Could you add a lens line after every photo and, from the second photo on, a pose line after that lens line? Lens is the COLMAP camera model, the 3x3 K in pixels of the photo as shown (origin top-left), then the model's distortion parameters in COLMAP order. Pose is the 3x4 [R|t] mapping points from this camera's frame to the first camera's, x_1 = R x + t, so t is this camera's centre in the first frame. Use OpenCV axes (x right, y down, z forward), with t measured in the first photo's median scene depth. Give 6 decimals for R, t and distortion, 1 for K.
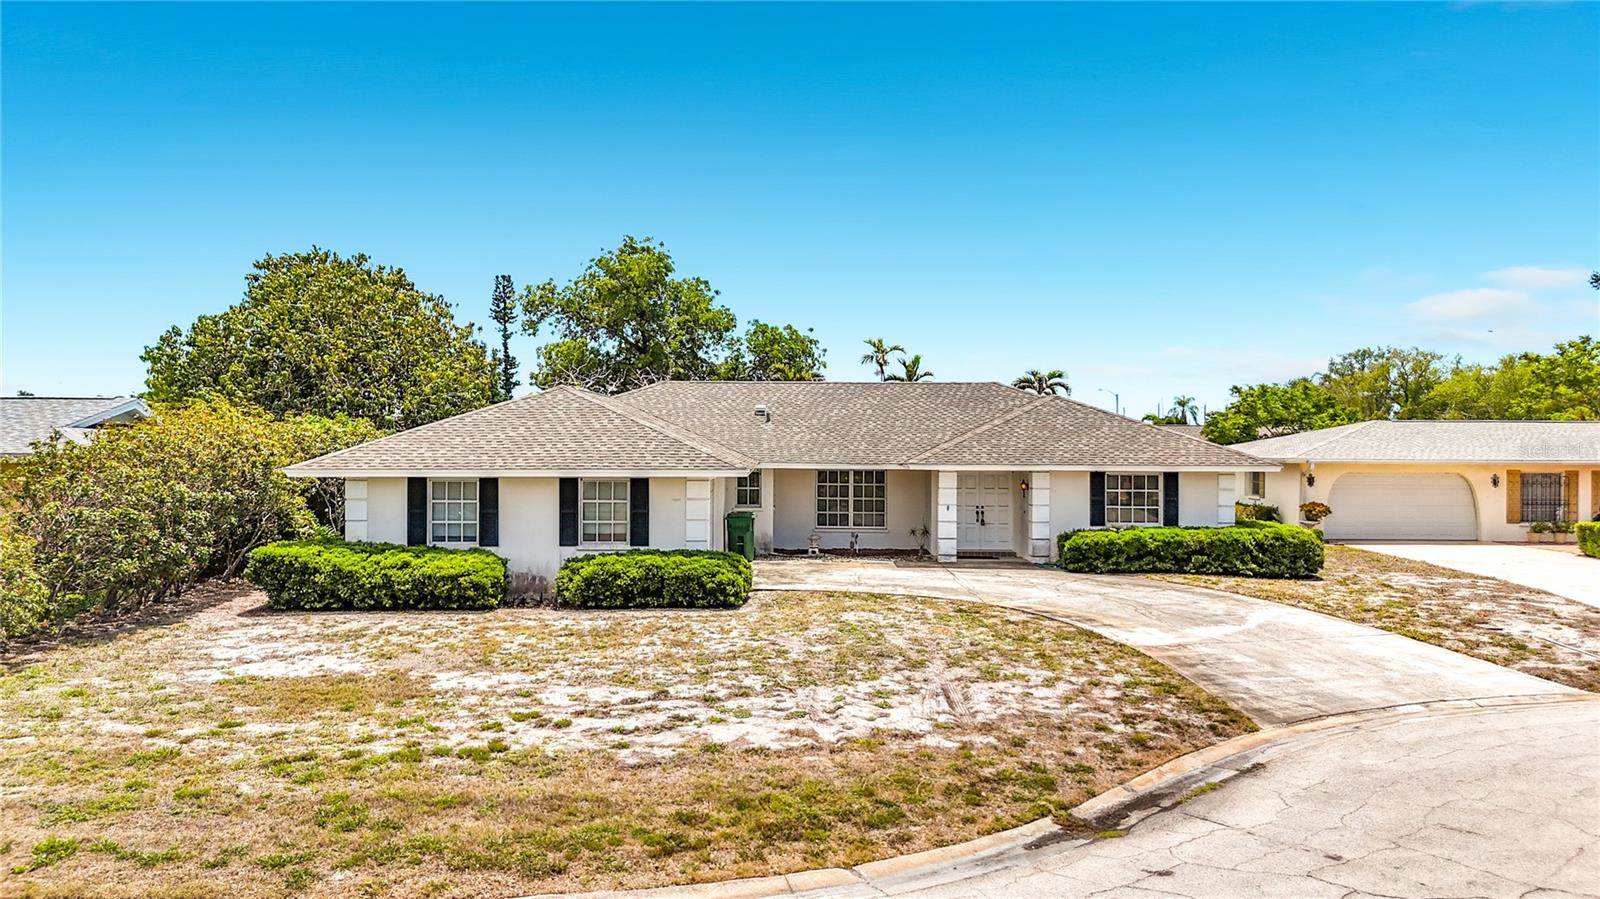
lens RADIAL K [[1181.6, 0, 806.6], [0, 1181.6, 449.1], [0, 0, 1]] dist [0.046380, -0.051129]
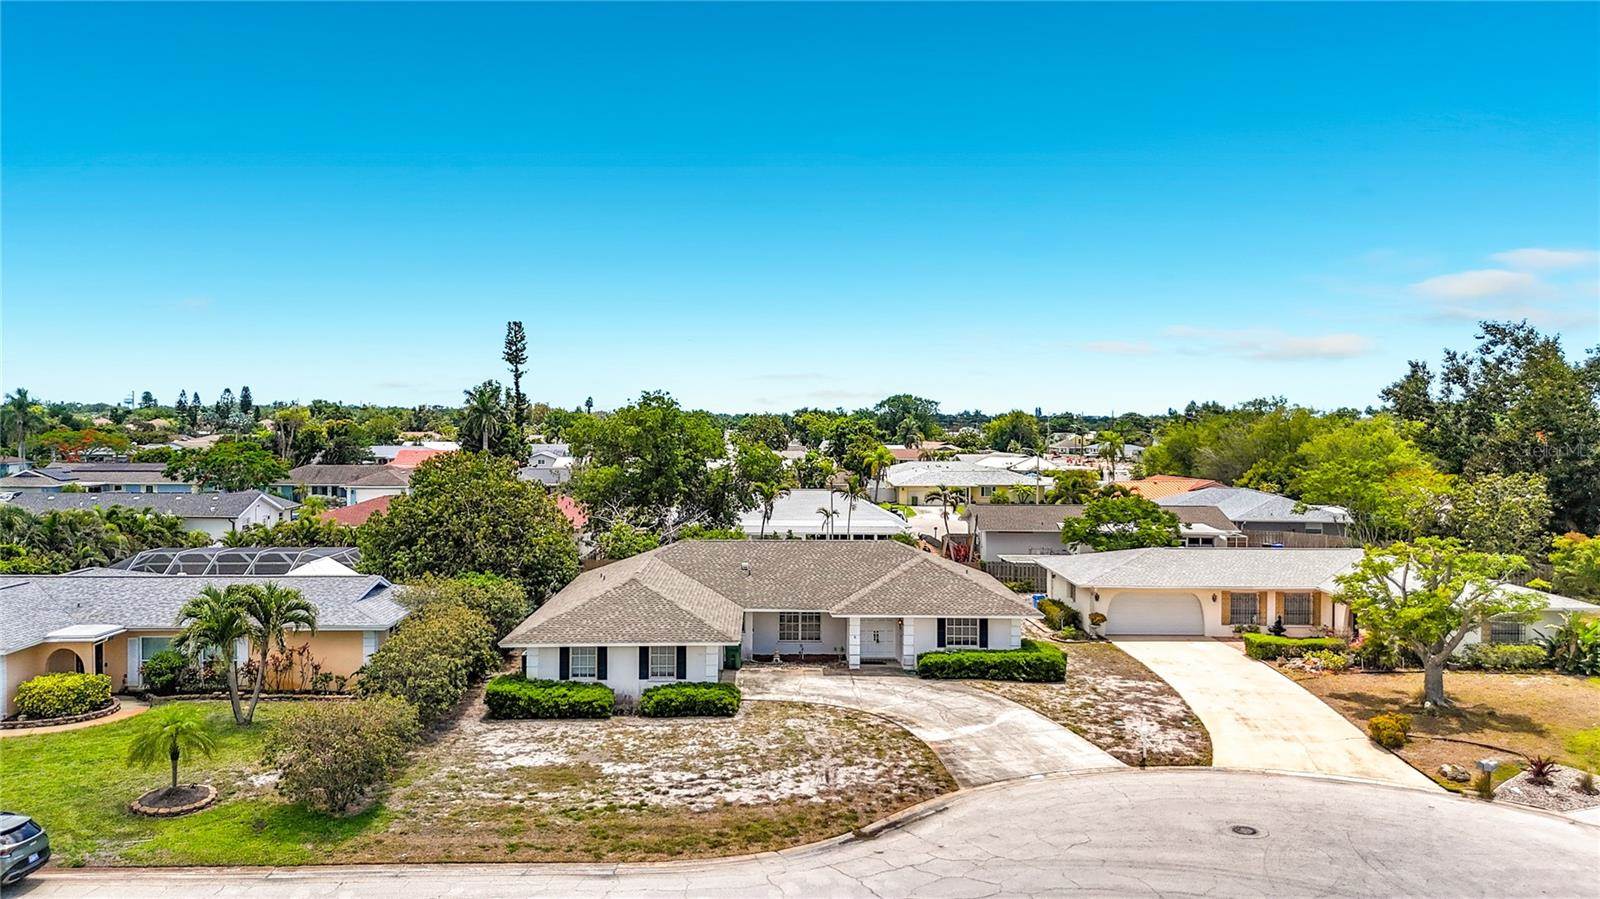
lens RADIAL K [[1181.6, 0, 804.5], [0, 1181.6, 459.6], [0, 0, 1]] dist [0.046380, -0.051129]
pose [[0.999898, 0.001518, 0.014195, 0.028585], [-0.001955, 0.999522, 0.030852, -0.329347], [-0.014142, -0.030876, 0.999423, -0.887939]]
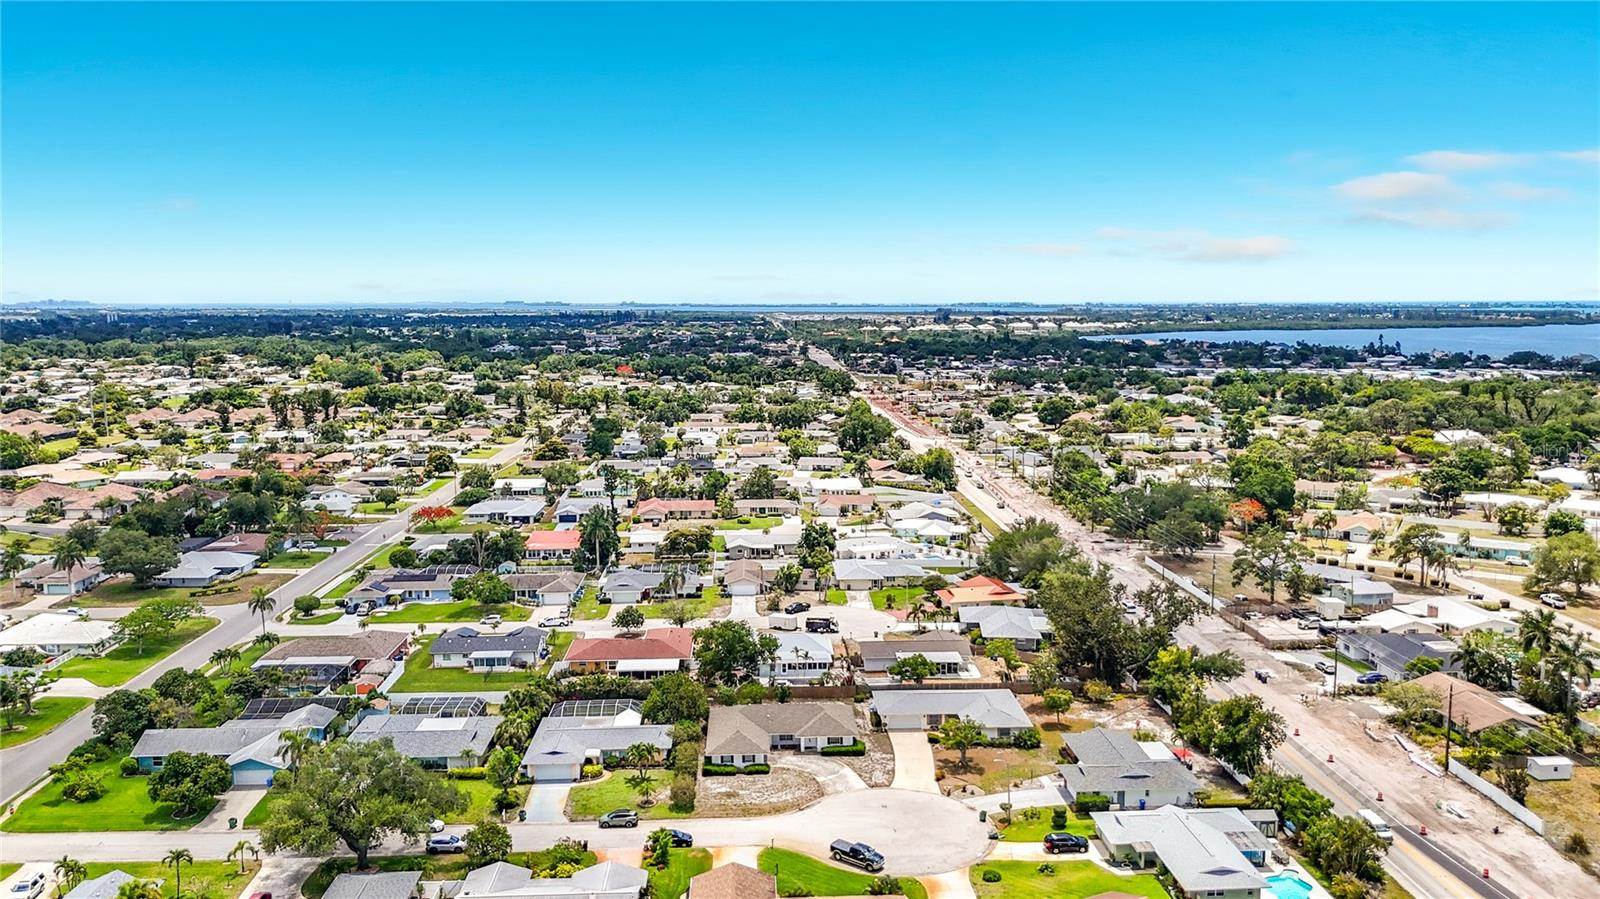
lens RADIAL K [[1152.7, 0, 794.1], [0, 1152.7, 443.0], [0, 0, 1]] dist [0.026241, -0.010812]
pose [[0.999686, -0.015223, 0.019890, -0.012254], [0.013258, 0.995344, 0.095466, -2.437032], [-0.021251, -0.095173, 0.995234, -5.588861]]
